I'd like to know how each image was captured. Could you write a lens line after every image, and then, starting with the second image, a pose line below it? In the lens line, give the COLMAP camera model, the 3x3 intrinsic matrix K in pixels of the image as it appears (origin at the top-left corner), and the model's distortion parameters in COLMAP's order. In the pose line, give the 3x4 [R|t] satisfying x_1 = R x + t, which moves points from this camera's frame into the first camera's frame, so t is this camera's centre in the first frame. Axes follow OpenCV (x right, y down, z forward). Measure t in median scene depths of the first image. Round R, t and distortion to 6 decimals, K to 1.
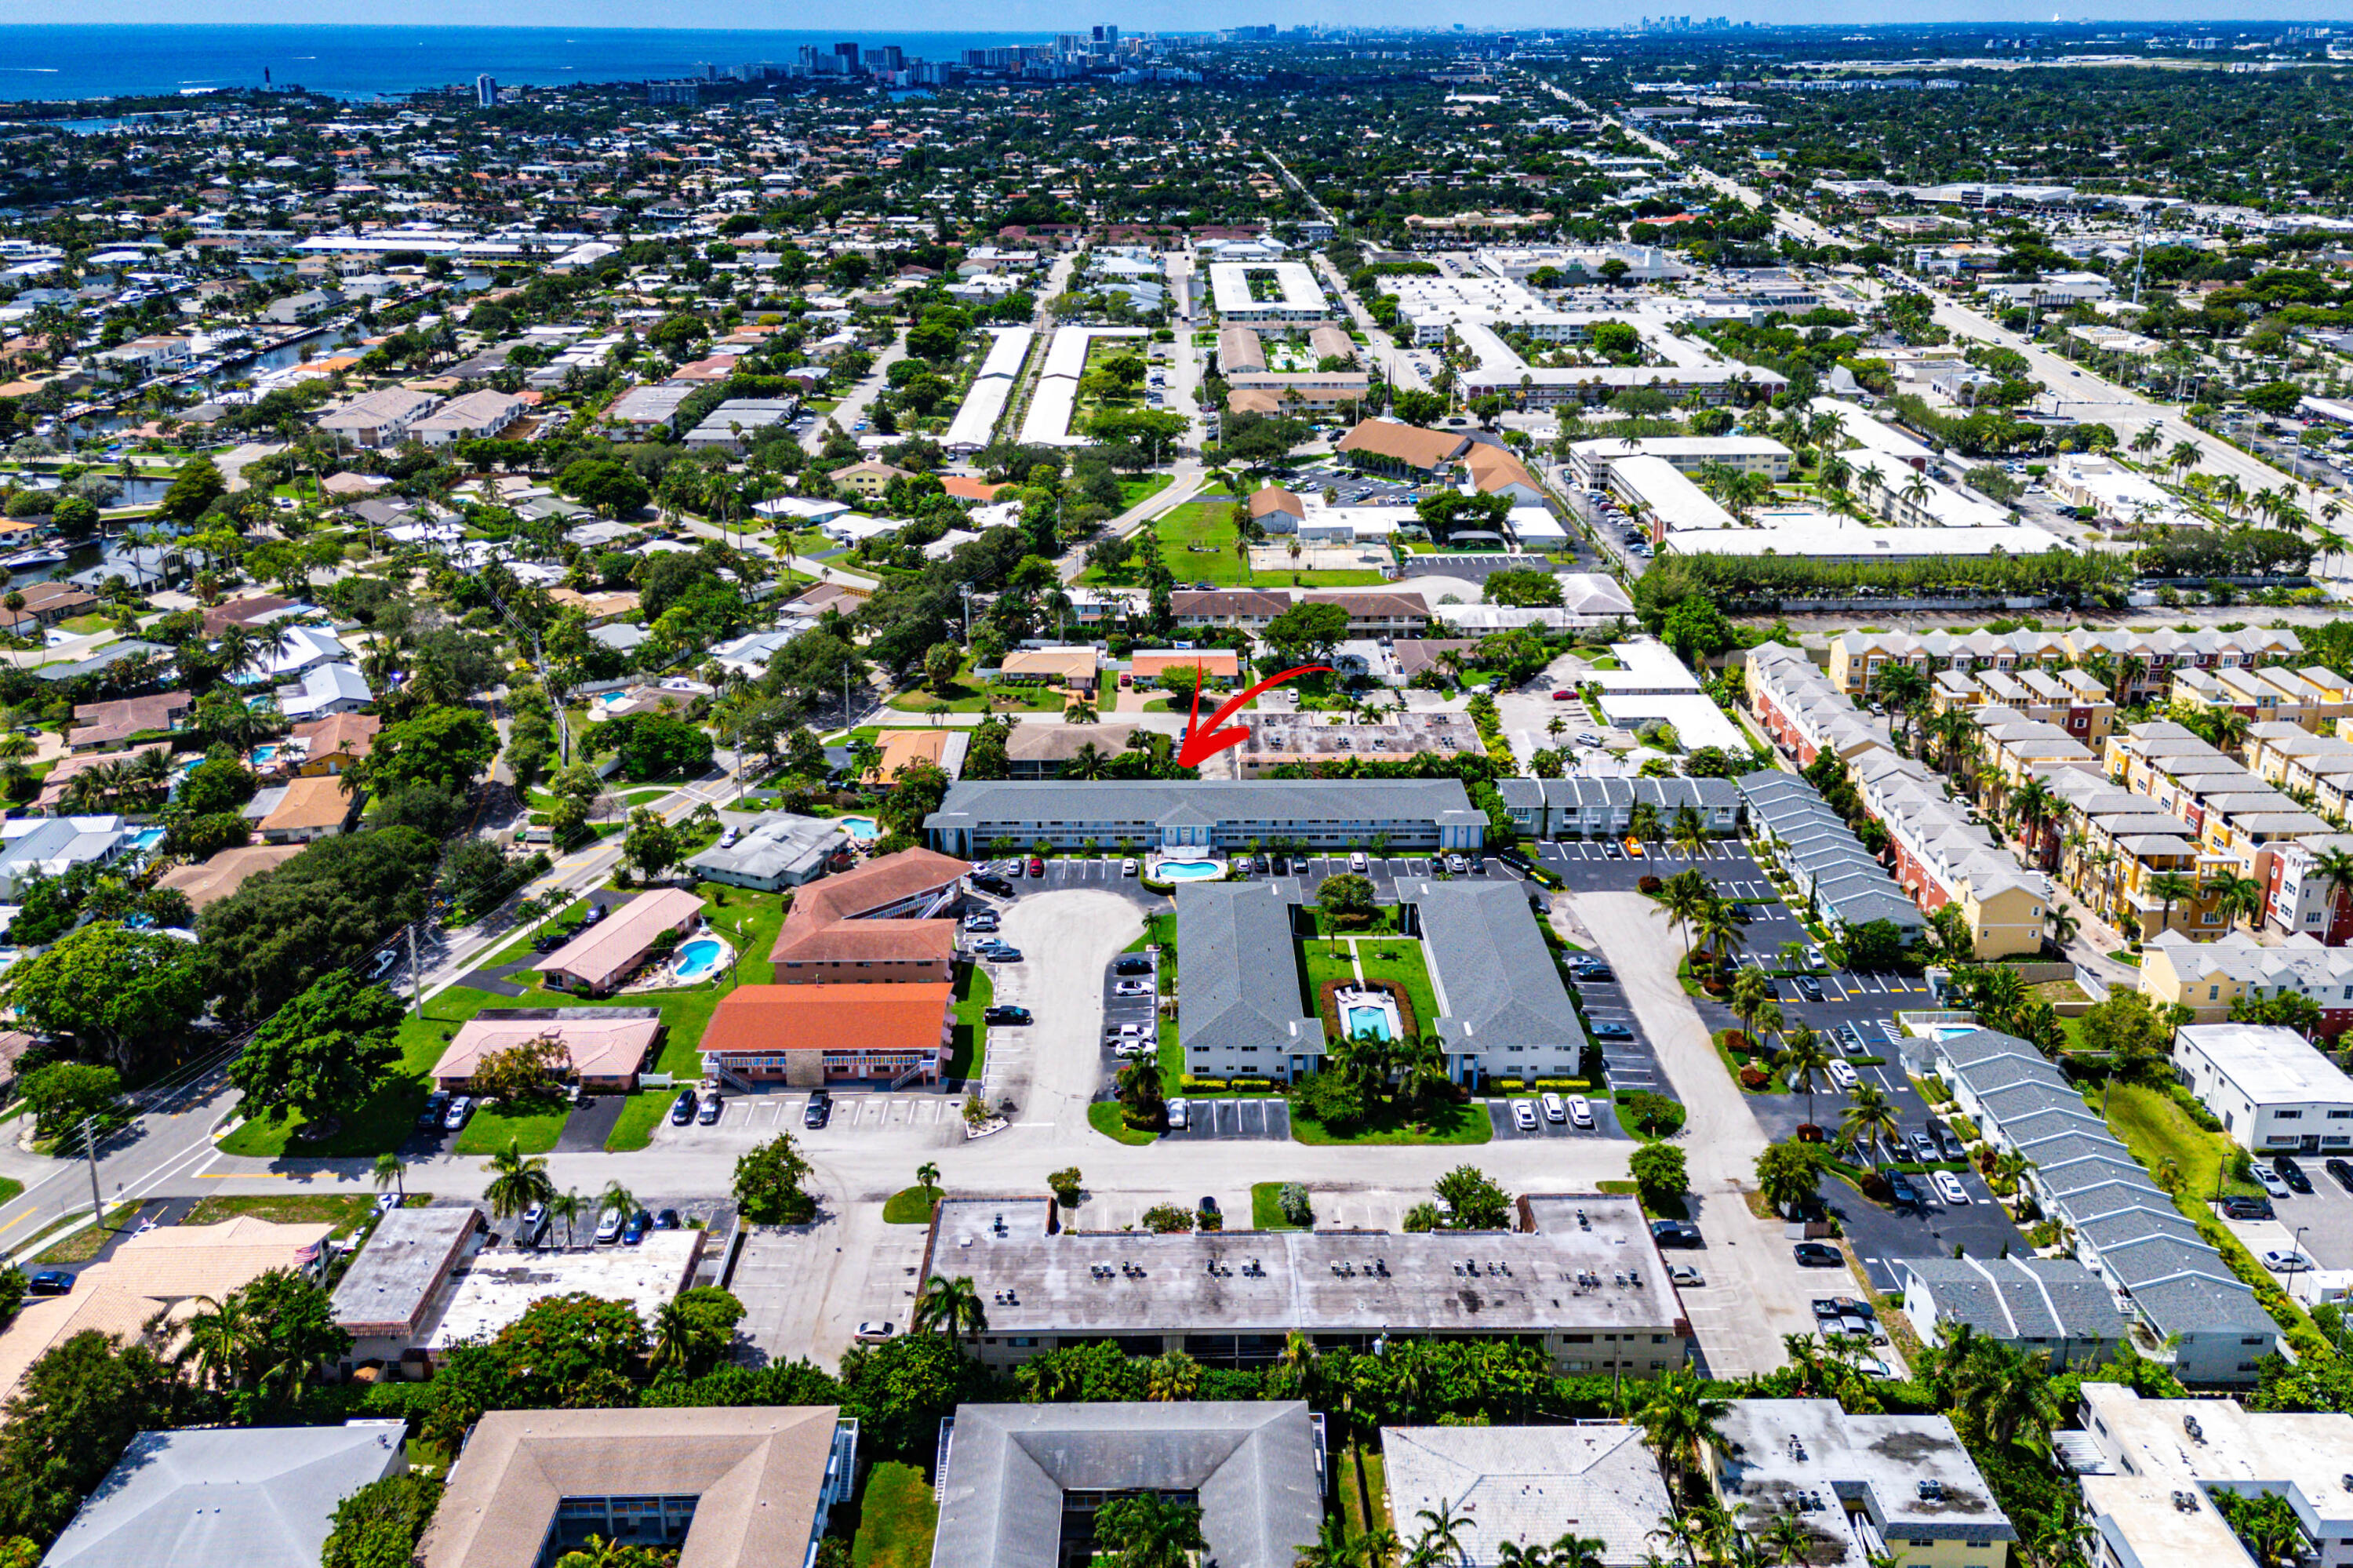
lens RADIAL K [[1739.6, 0, 1162.0], [0, 1739.6, 784.1], [0, 0, 1]] dist [0.054850, -0.035685]
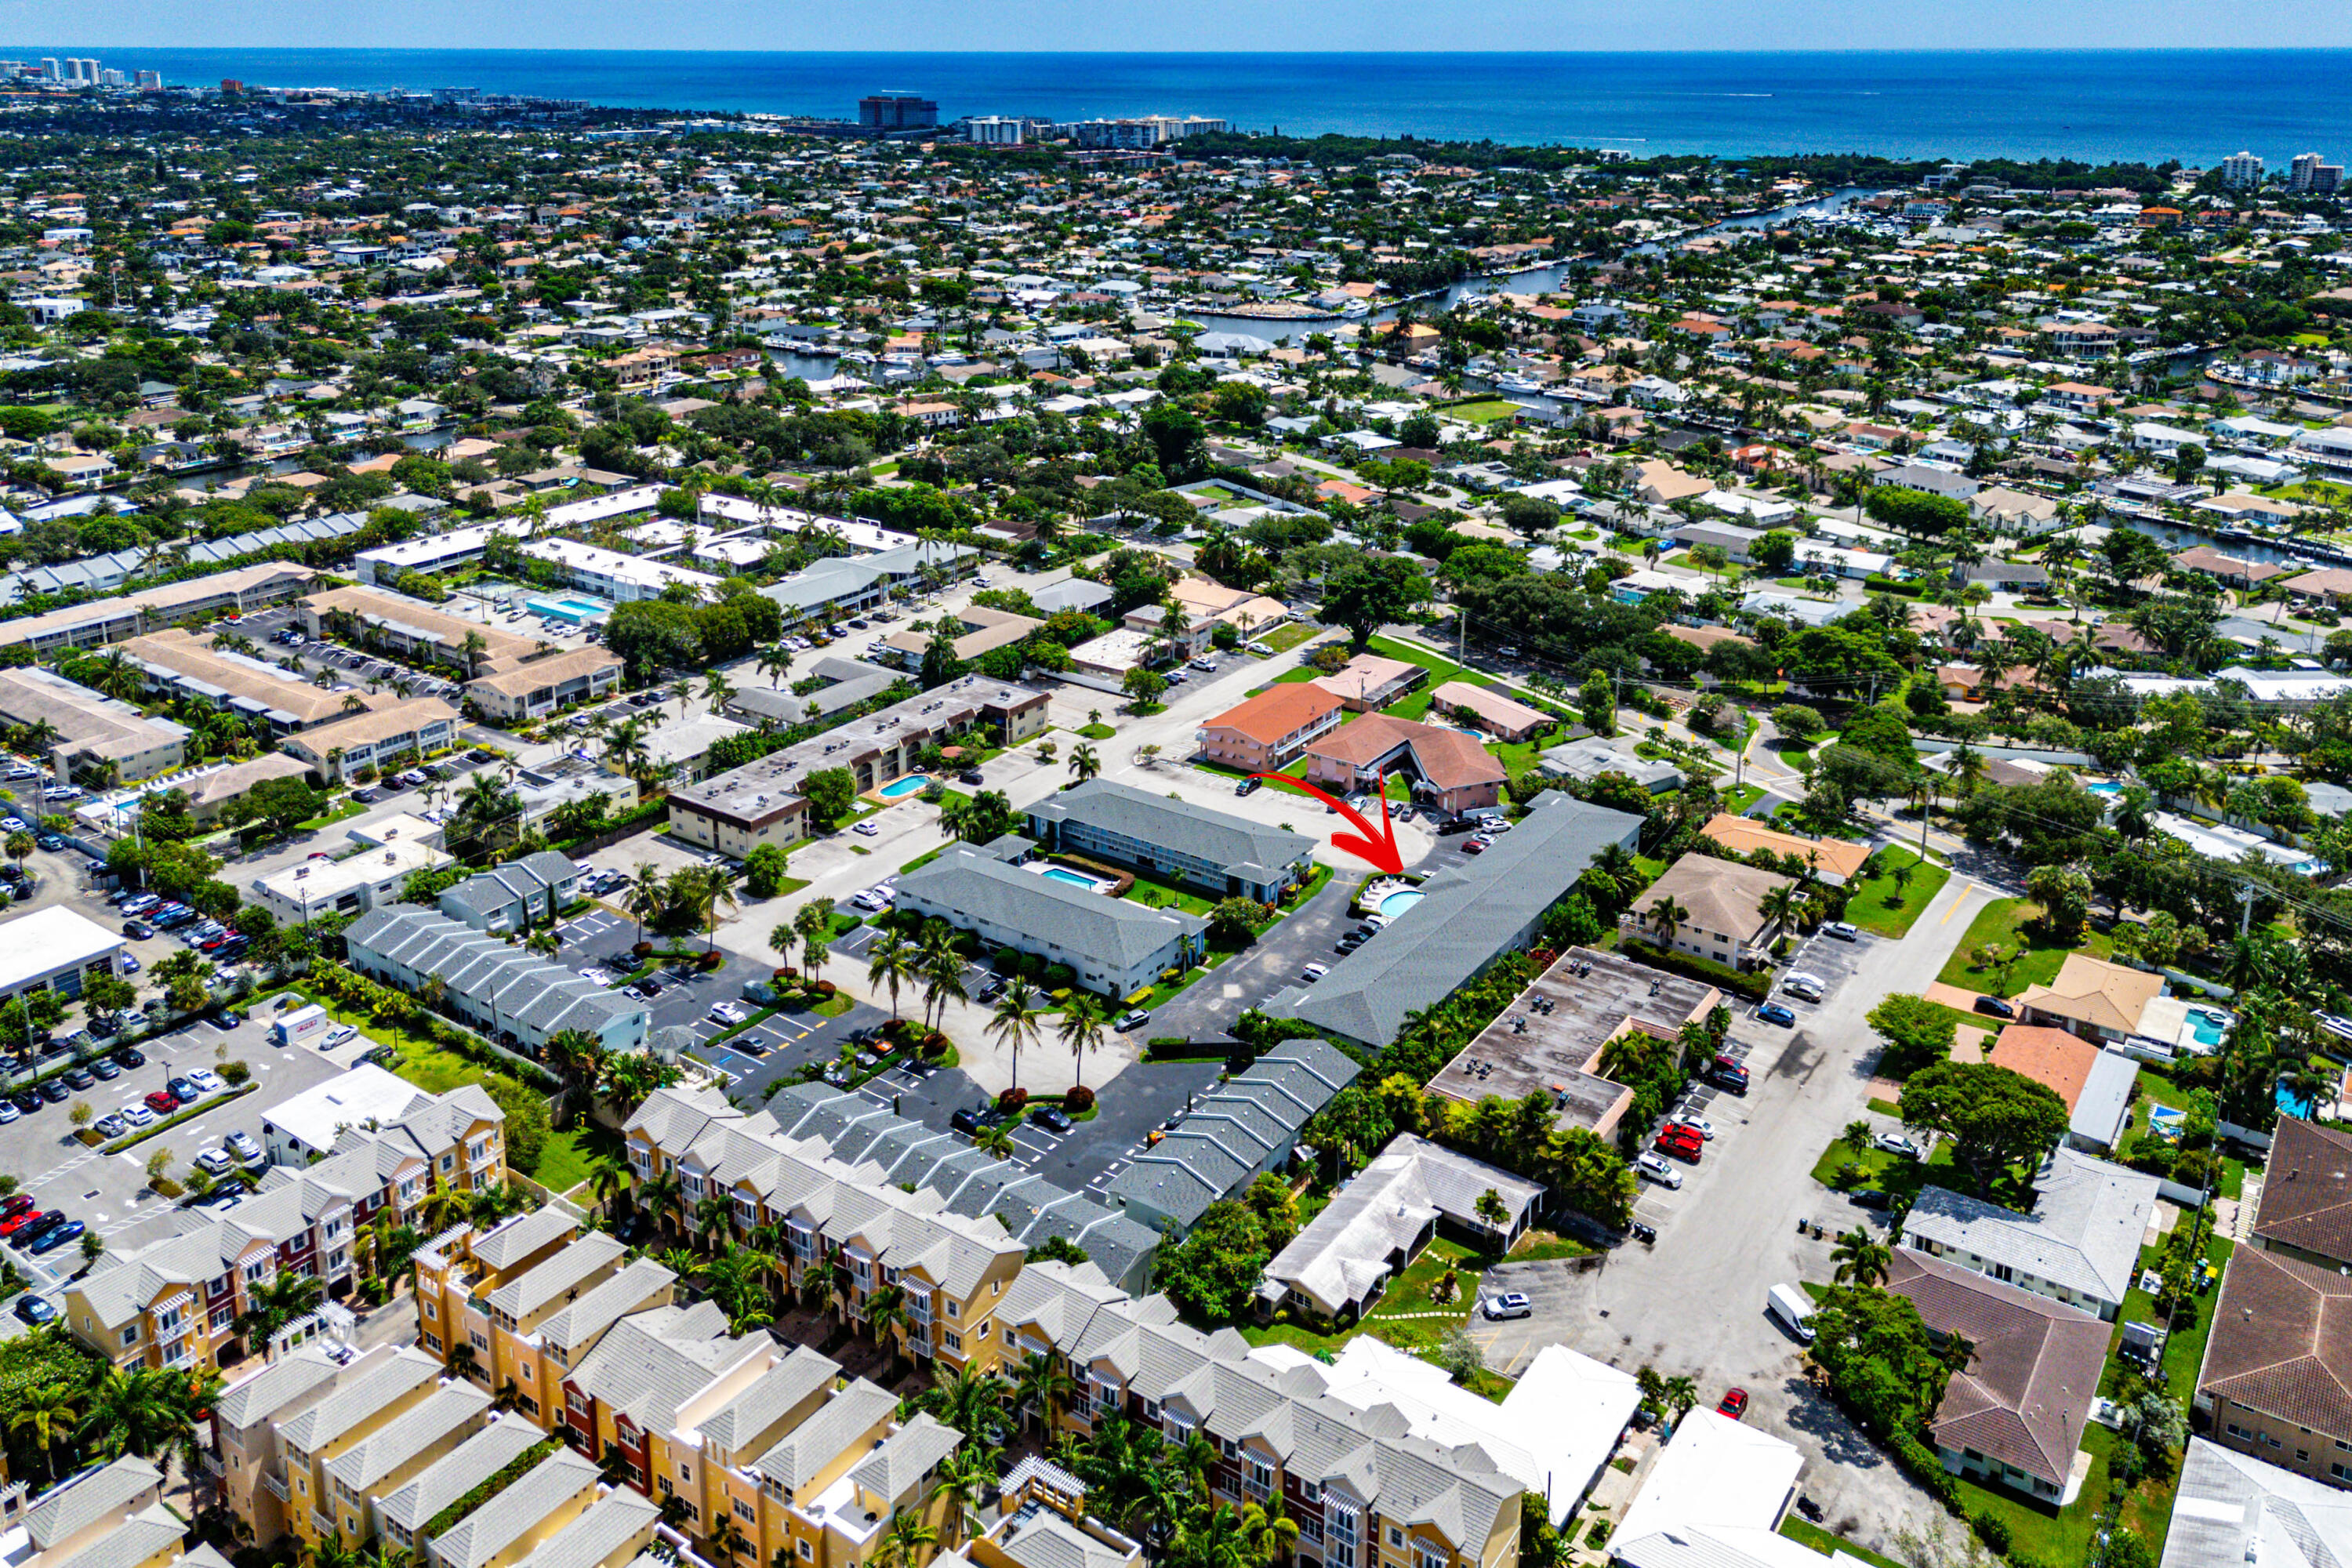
lens RADIAL K [[1738.8, 0, 1192.7], [0, 1738.8, 822.4], [0, 0, 1]] dist [0.054850, -0.035685]
pose [[-0.575848, 0.335712, -0.745451, 0.774248], [-0.325090, 0.742594, 0.585551, -0.503112], [0.750144, 0.579527, -0.318485, 1.175355]]
